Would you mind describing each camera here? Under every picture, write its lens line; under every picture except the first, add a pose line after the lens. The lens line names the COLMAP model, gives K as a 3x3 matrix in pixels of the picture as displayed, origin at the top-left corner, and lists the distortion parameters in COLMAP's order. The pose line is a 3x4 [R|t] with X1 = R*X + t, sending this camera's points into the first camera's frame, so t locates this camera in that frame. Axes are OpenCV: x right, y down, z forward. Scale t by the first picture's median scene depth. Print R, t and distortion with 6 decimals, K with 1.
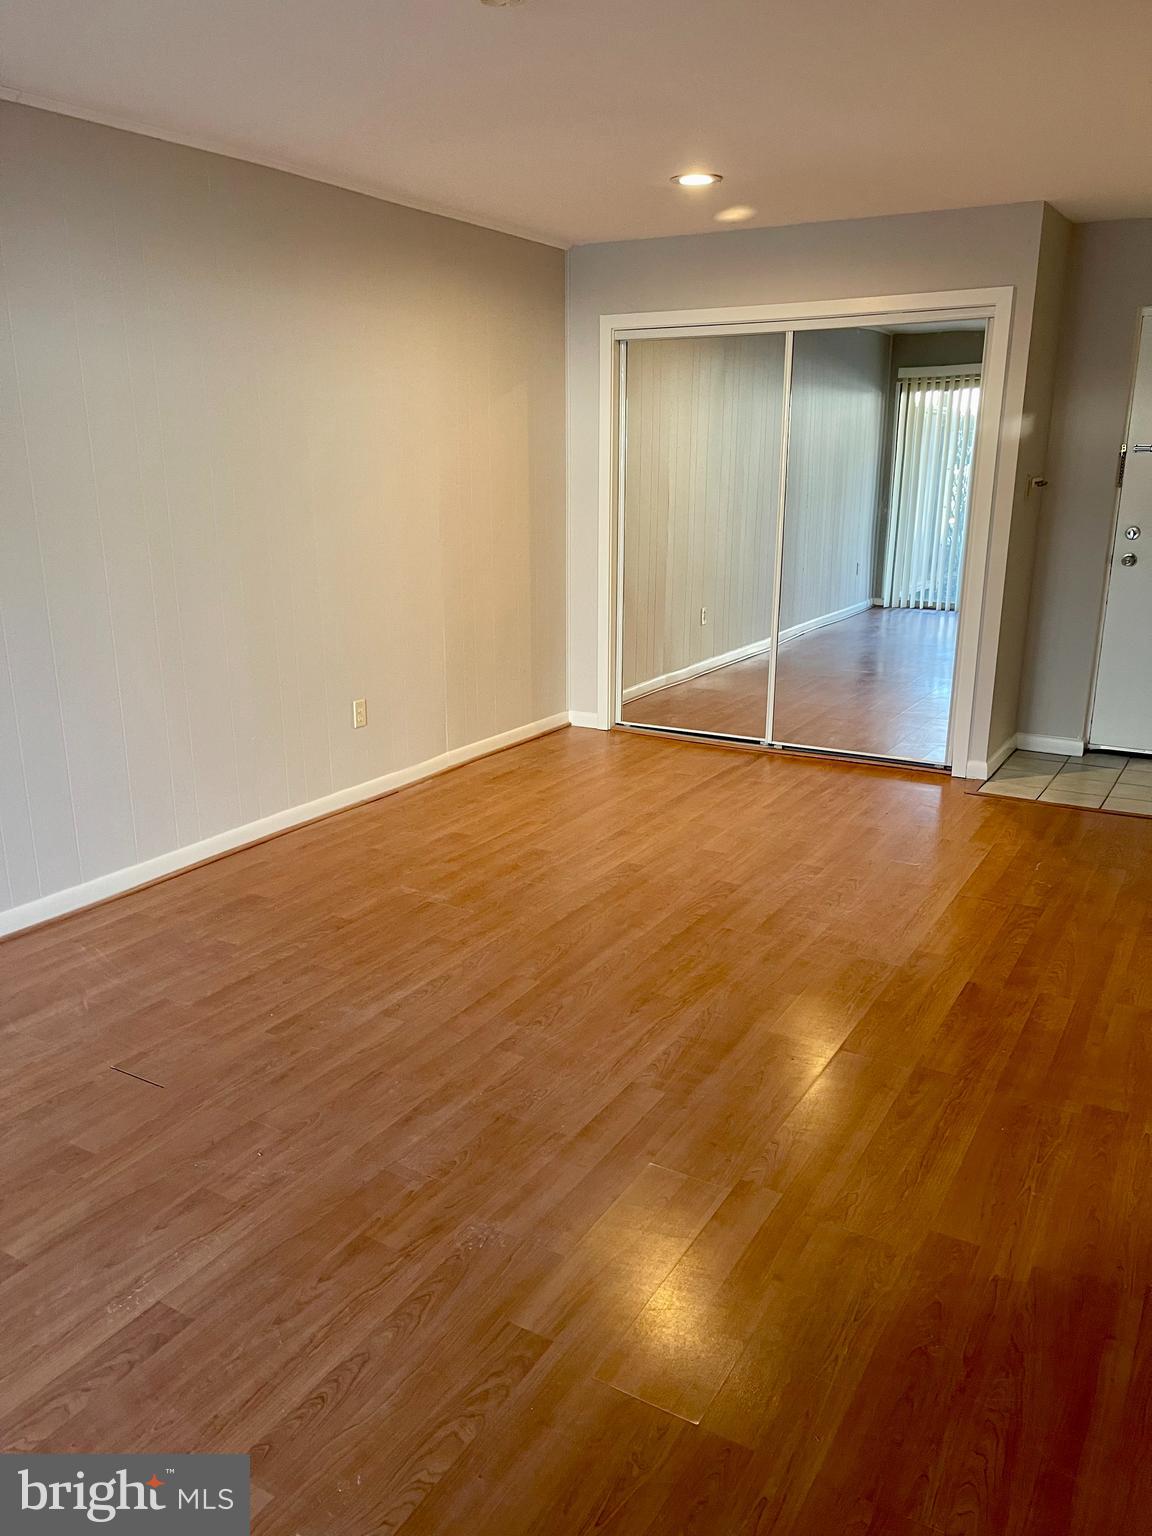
lens RADIAL K [[1166.1, 0, 576.0], [0, 1166.1, 768.0], [0, 0, 1]] dist [0.092873, -0.141479]
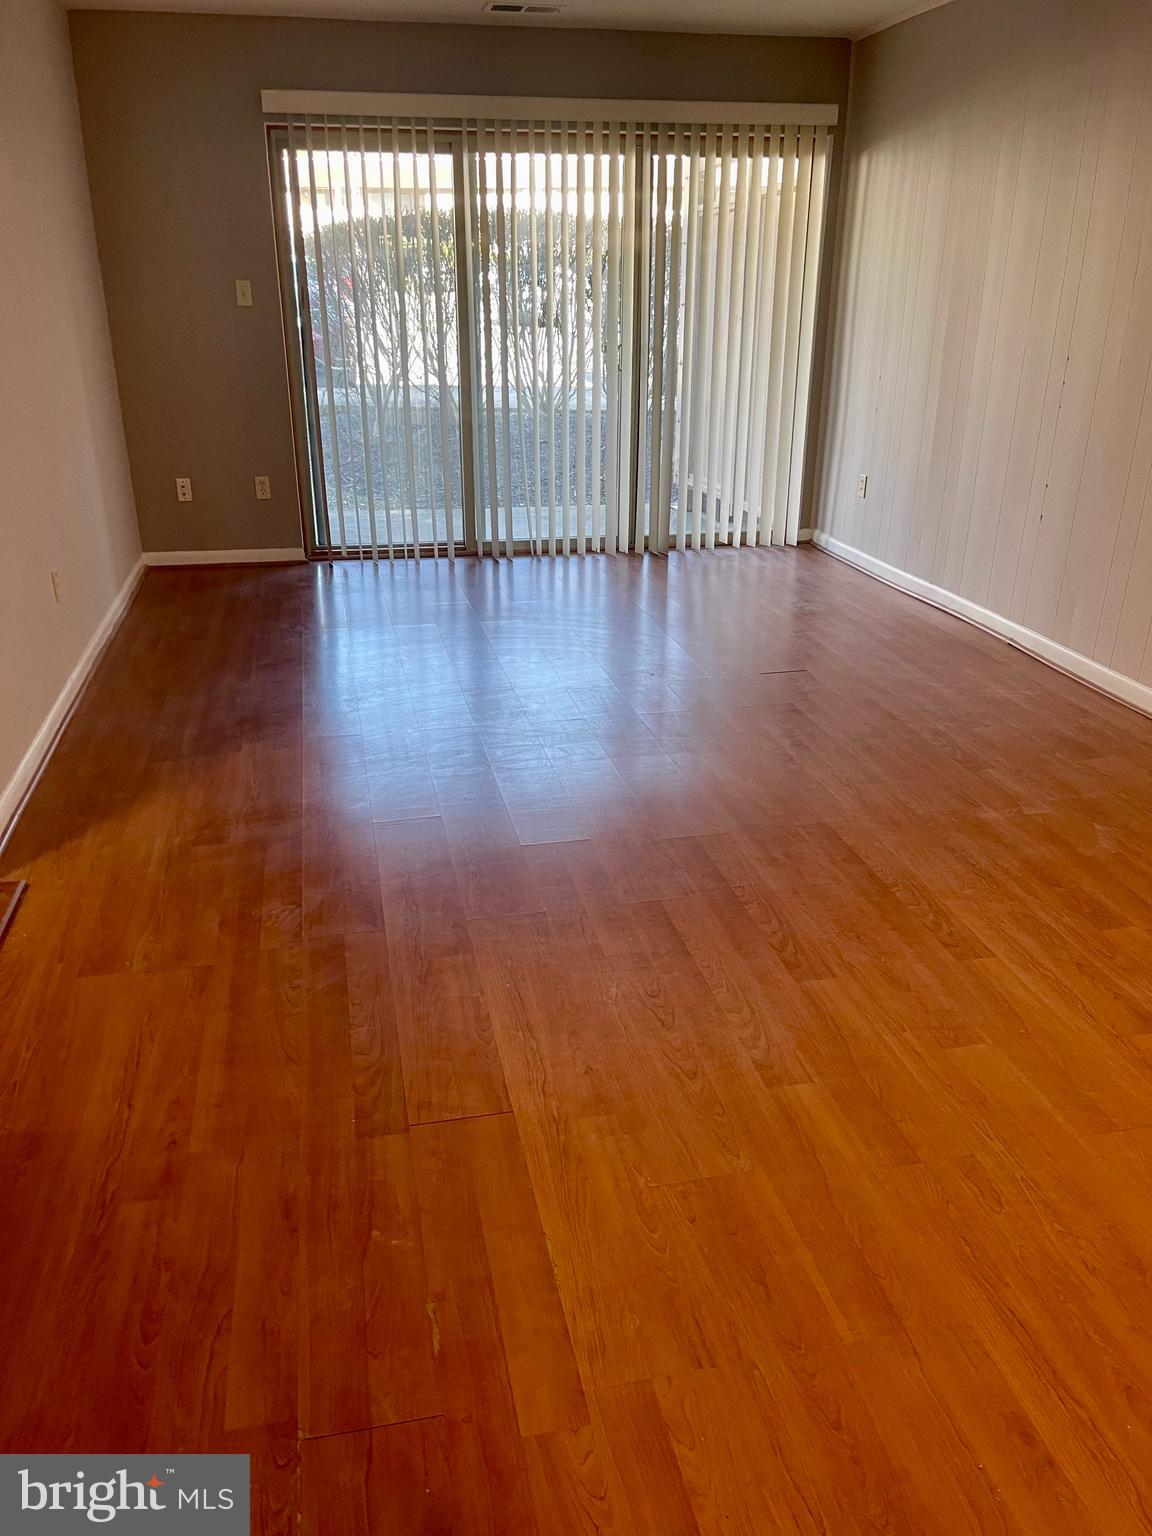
lens RADIAL K [[1166.1, 0, 576.0], [0, 1166.1, 768.0], [0, 0, 1]] dist [0.092873, -0.141479]
pose [[-0.738661, 0.262658, -0.620799, 0.623821], [-0.173007, 0.816239, 0.551201, -0.333299], [0.651498, 0.514553, -0.557482, 1.303337]]
